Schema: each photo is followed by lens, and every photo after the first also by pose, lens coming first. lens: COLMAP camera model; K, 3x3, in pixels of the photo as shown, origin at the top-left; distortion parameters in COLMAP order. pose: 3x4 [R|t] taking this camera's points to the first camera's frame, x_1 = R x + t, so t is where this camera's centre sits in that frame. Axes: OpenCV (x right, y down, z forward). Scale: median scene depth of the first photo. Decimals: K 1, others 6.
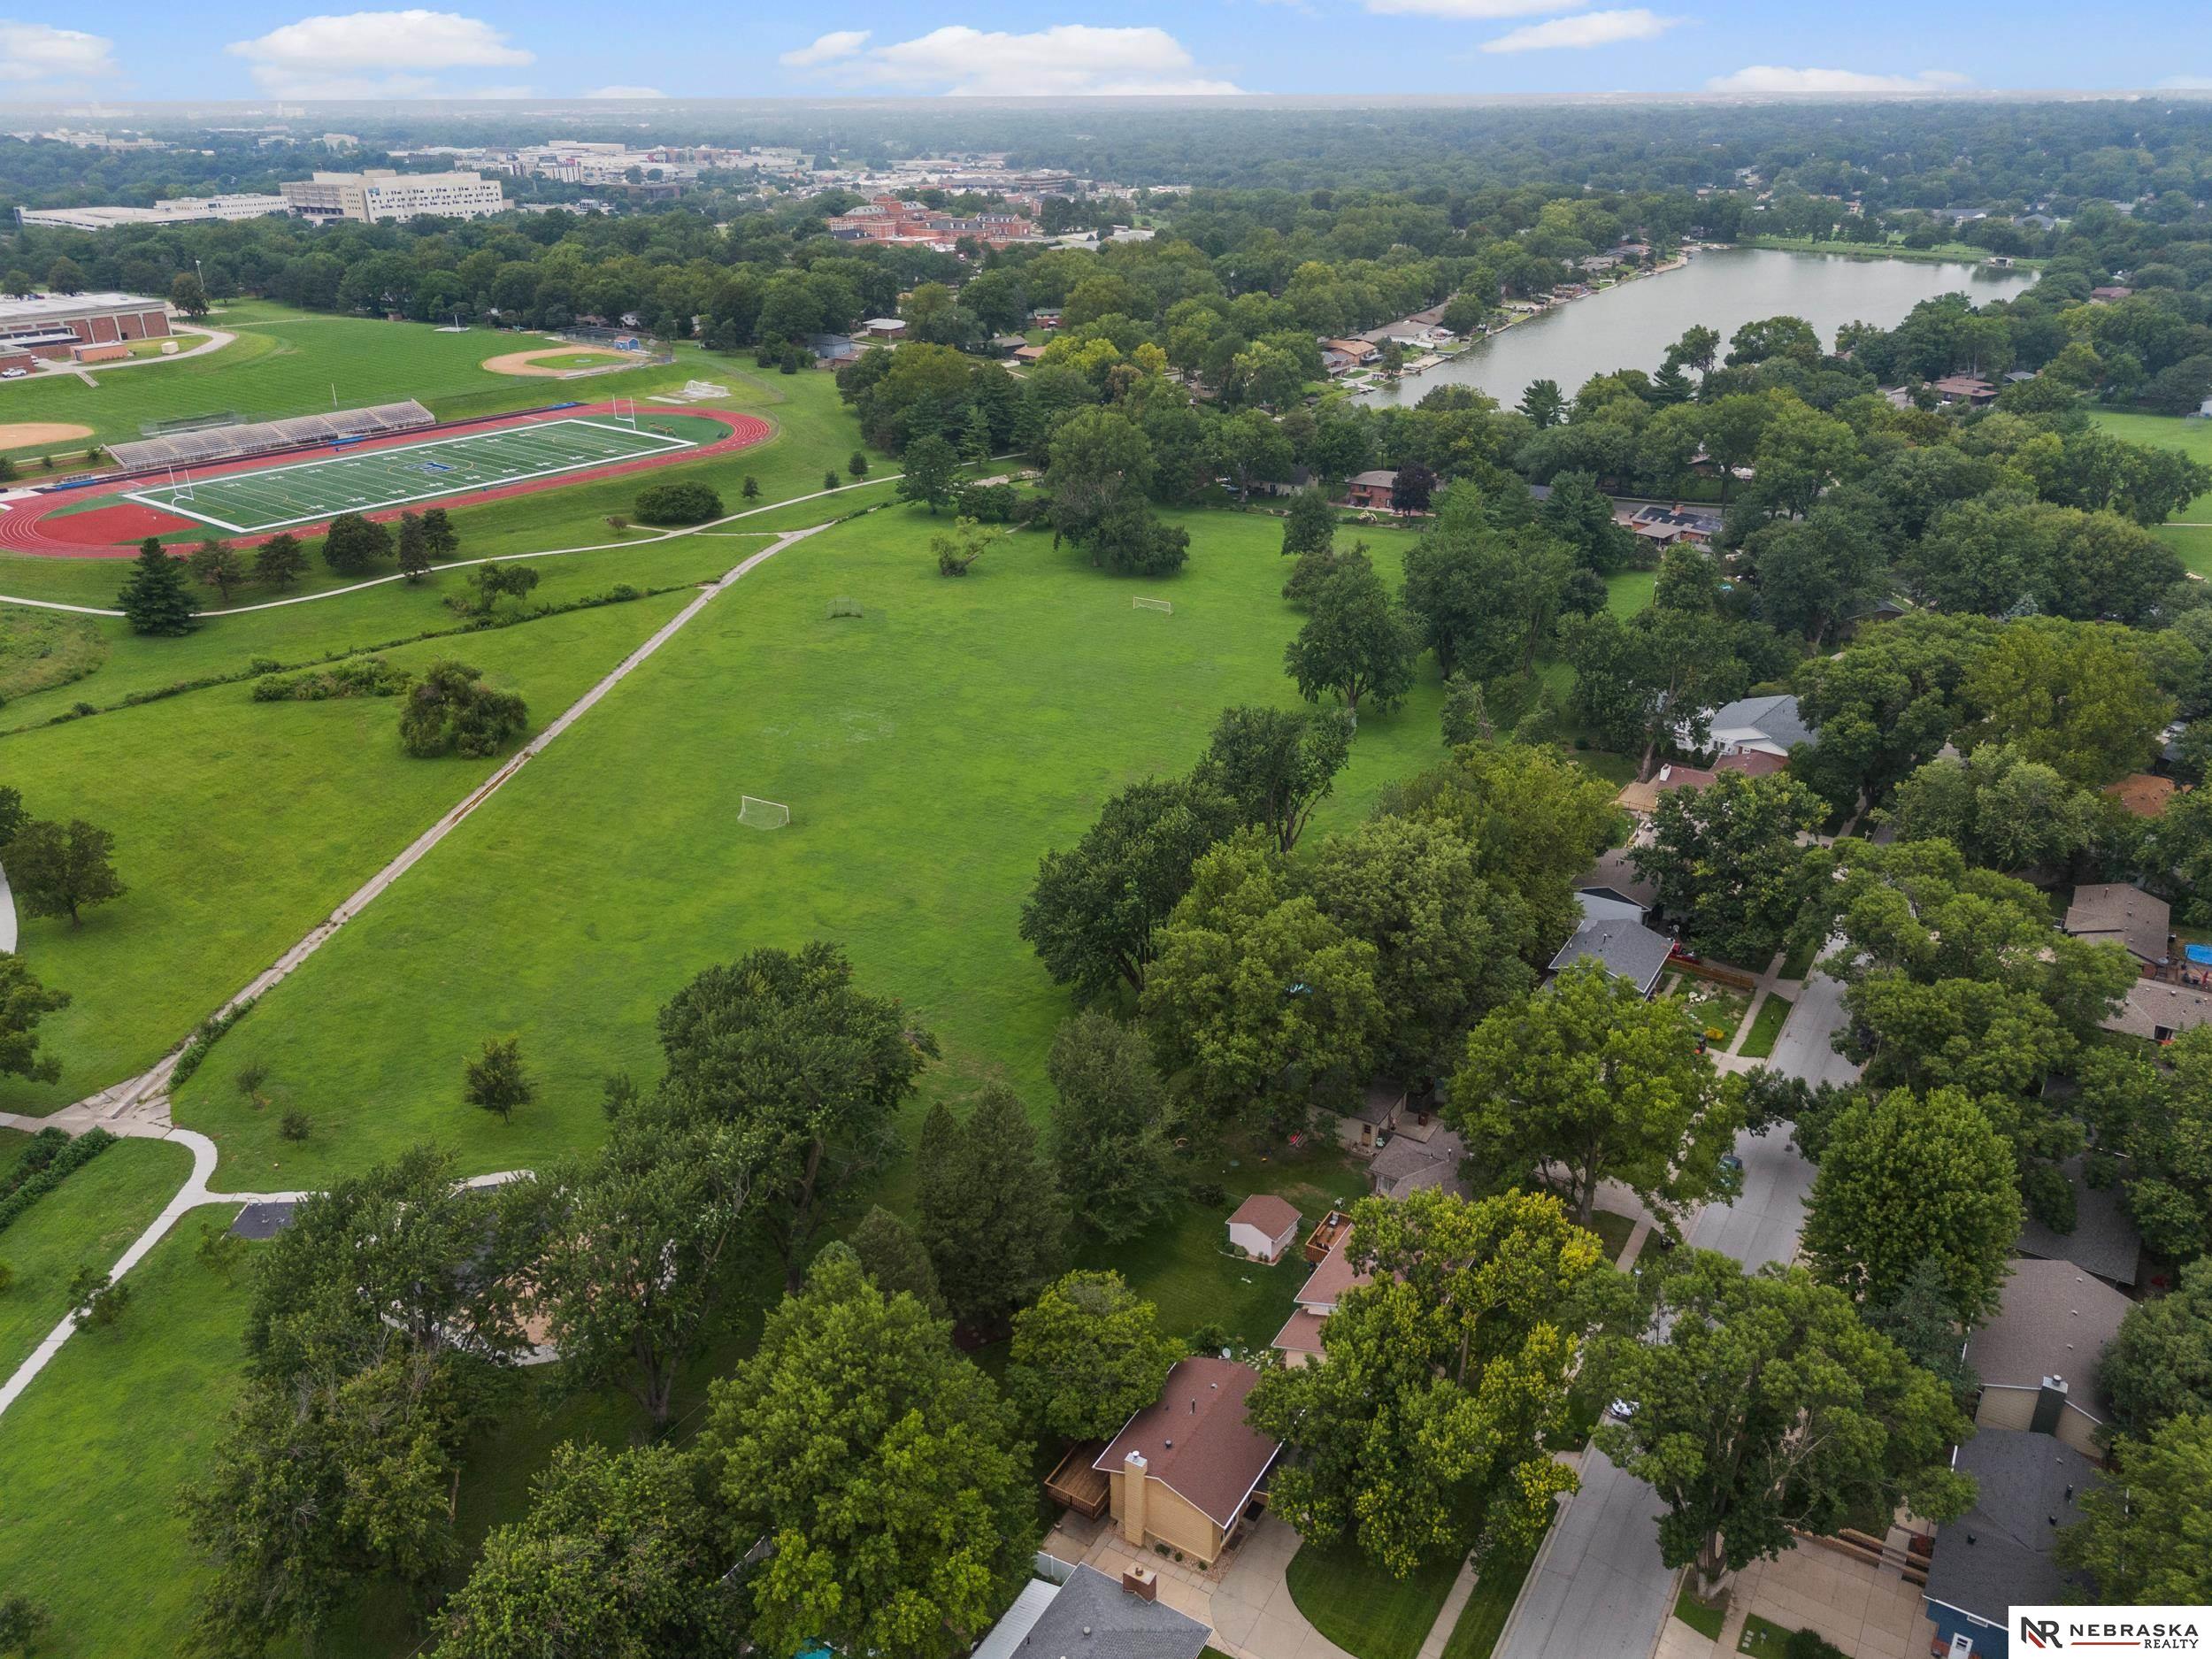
lens RADIAL K [[1610.0, 0, 1139.4], [0, 1610.0, 826.4], [0, 0, 1]] dist [0.062056, -0.057712]
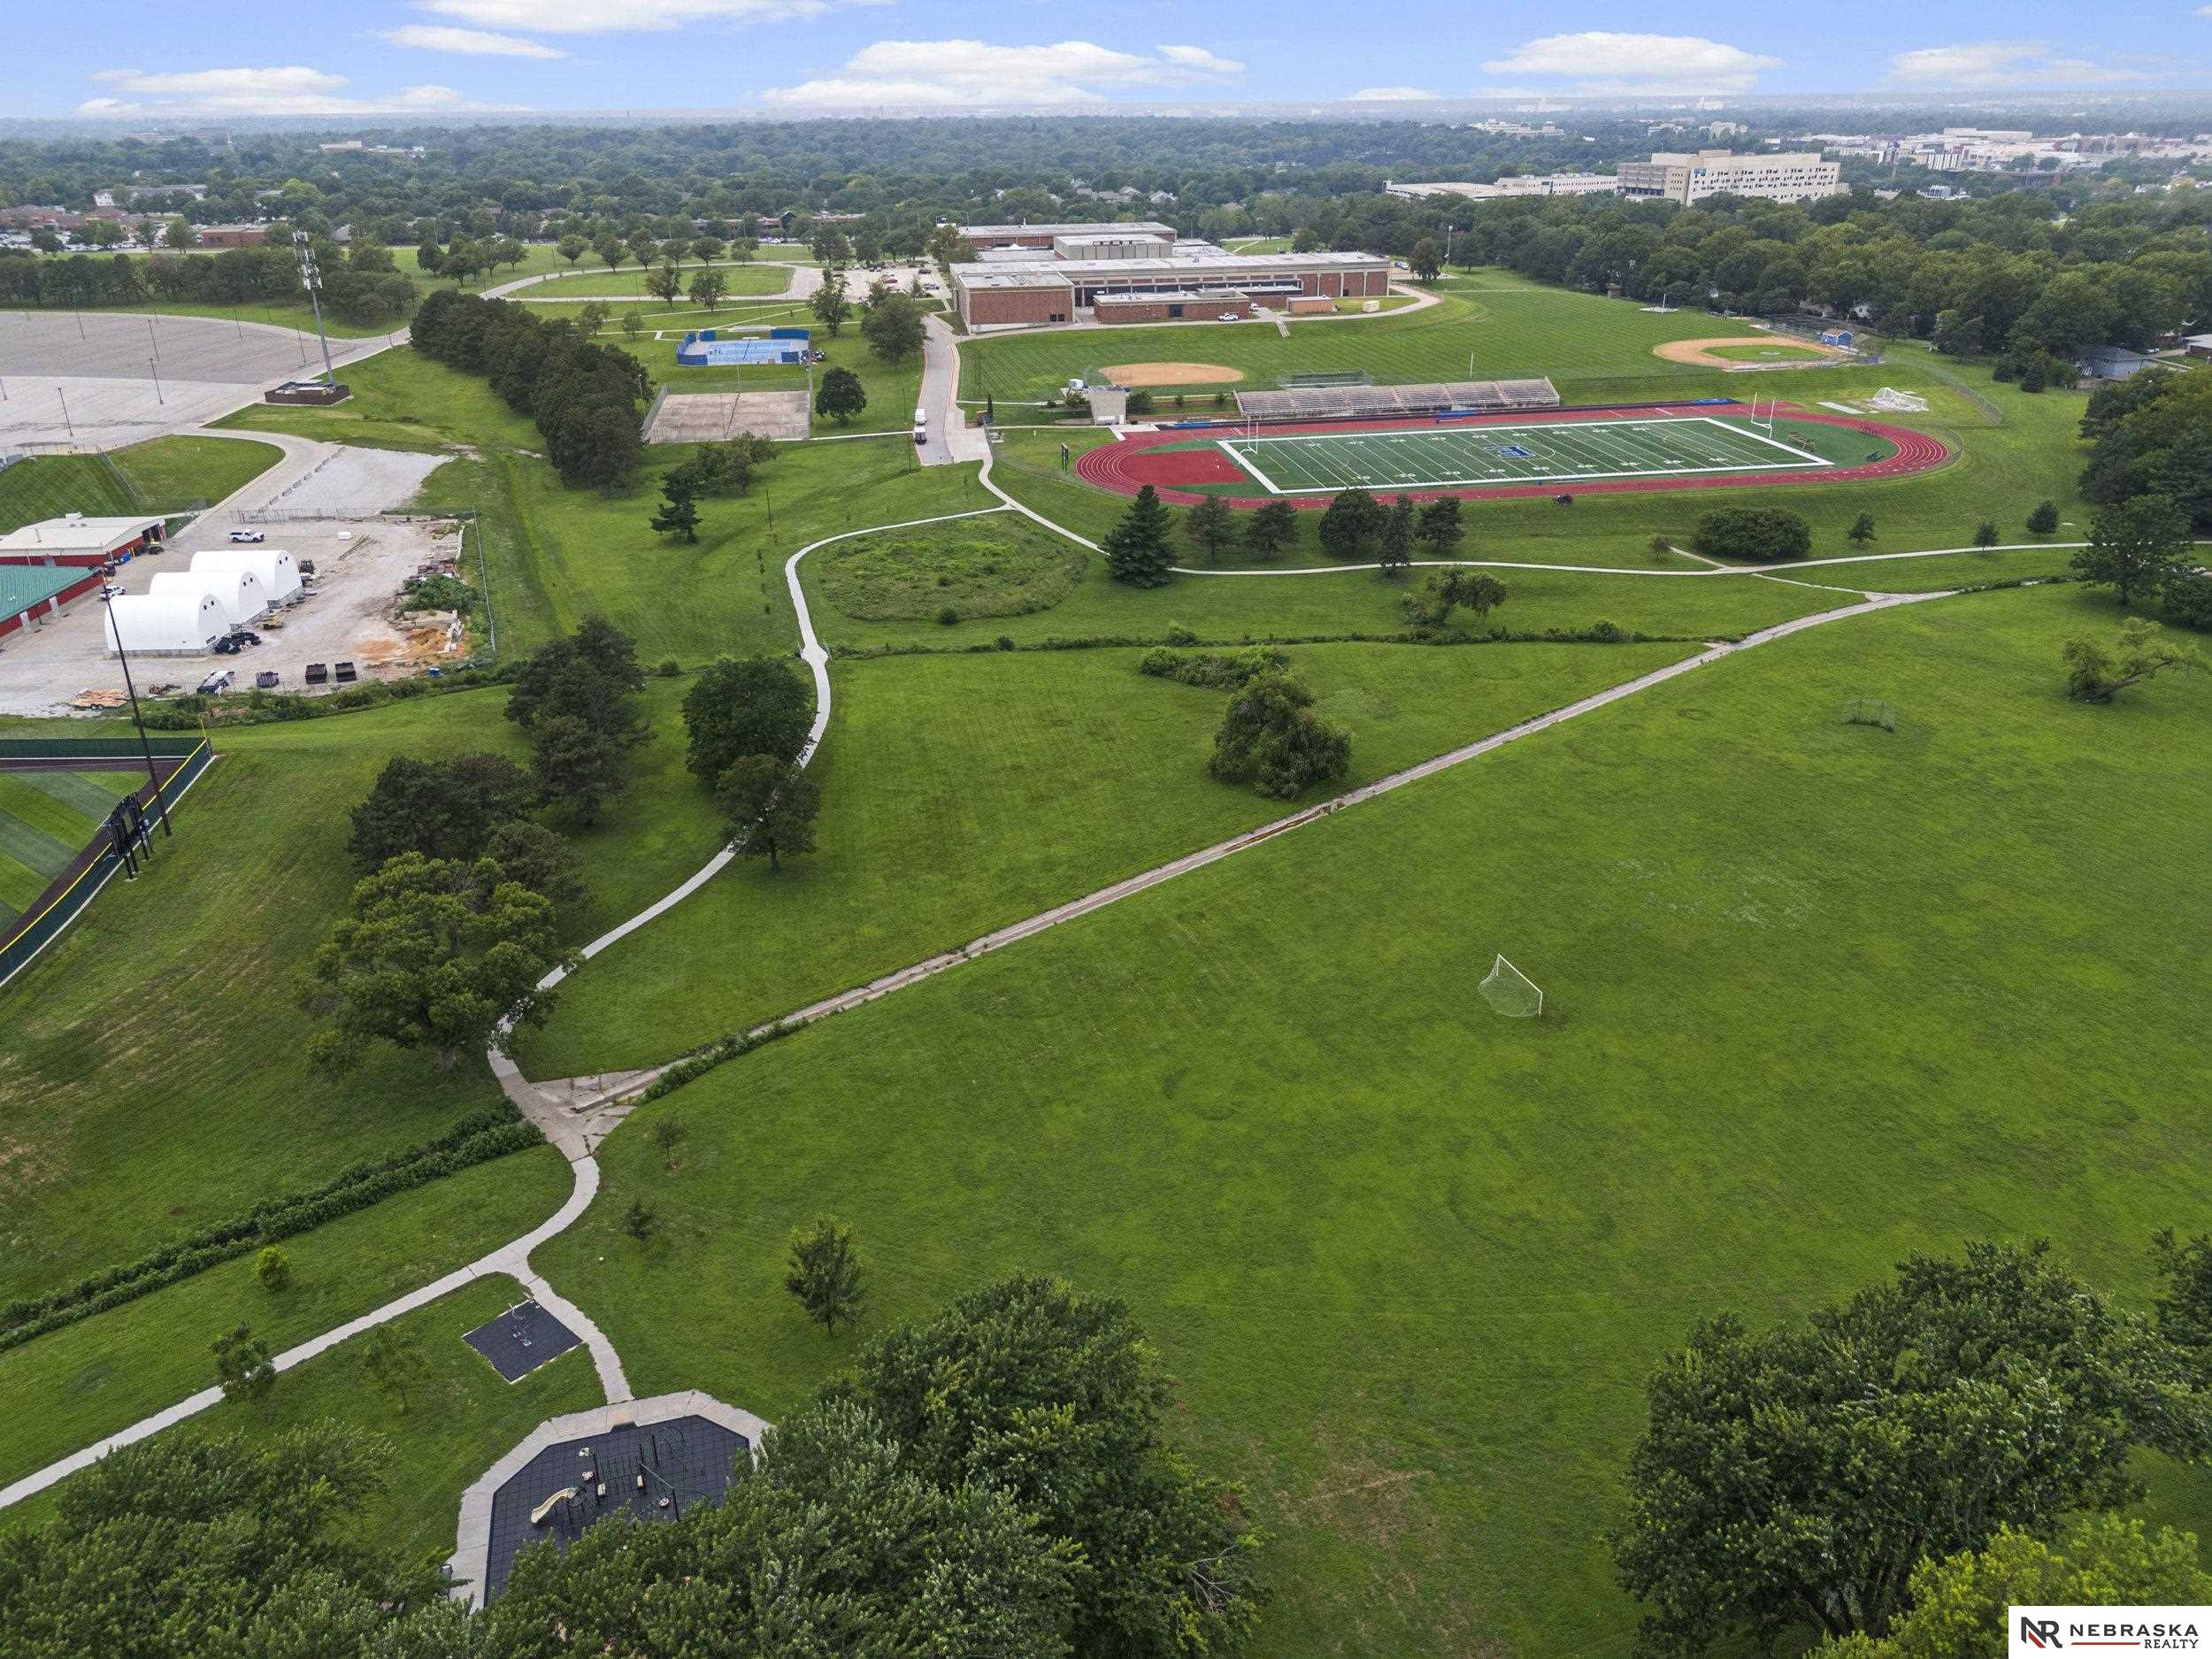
lens RADIAL K [[1610.0, 0, 1139.4], [0, 1610.0, 826.4], [0, 0, 1]] dist [0.062056, -0.057712]
pose [[0.718793, 0.278398, -0.637048, 0.047954], [-0.278166, 0.954945, 0.103463, -0.065784], [0.637150, 0.102837, 0.763849, 0.234074]]
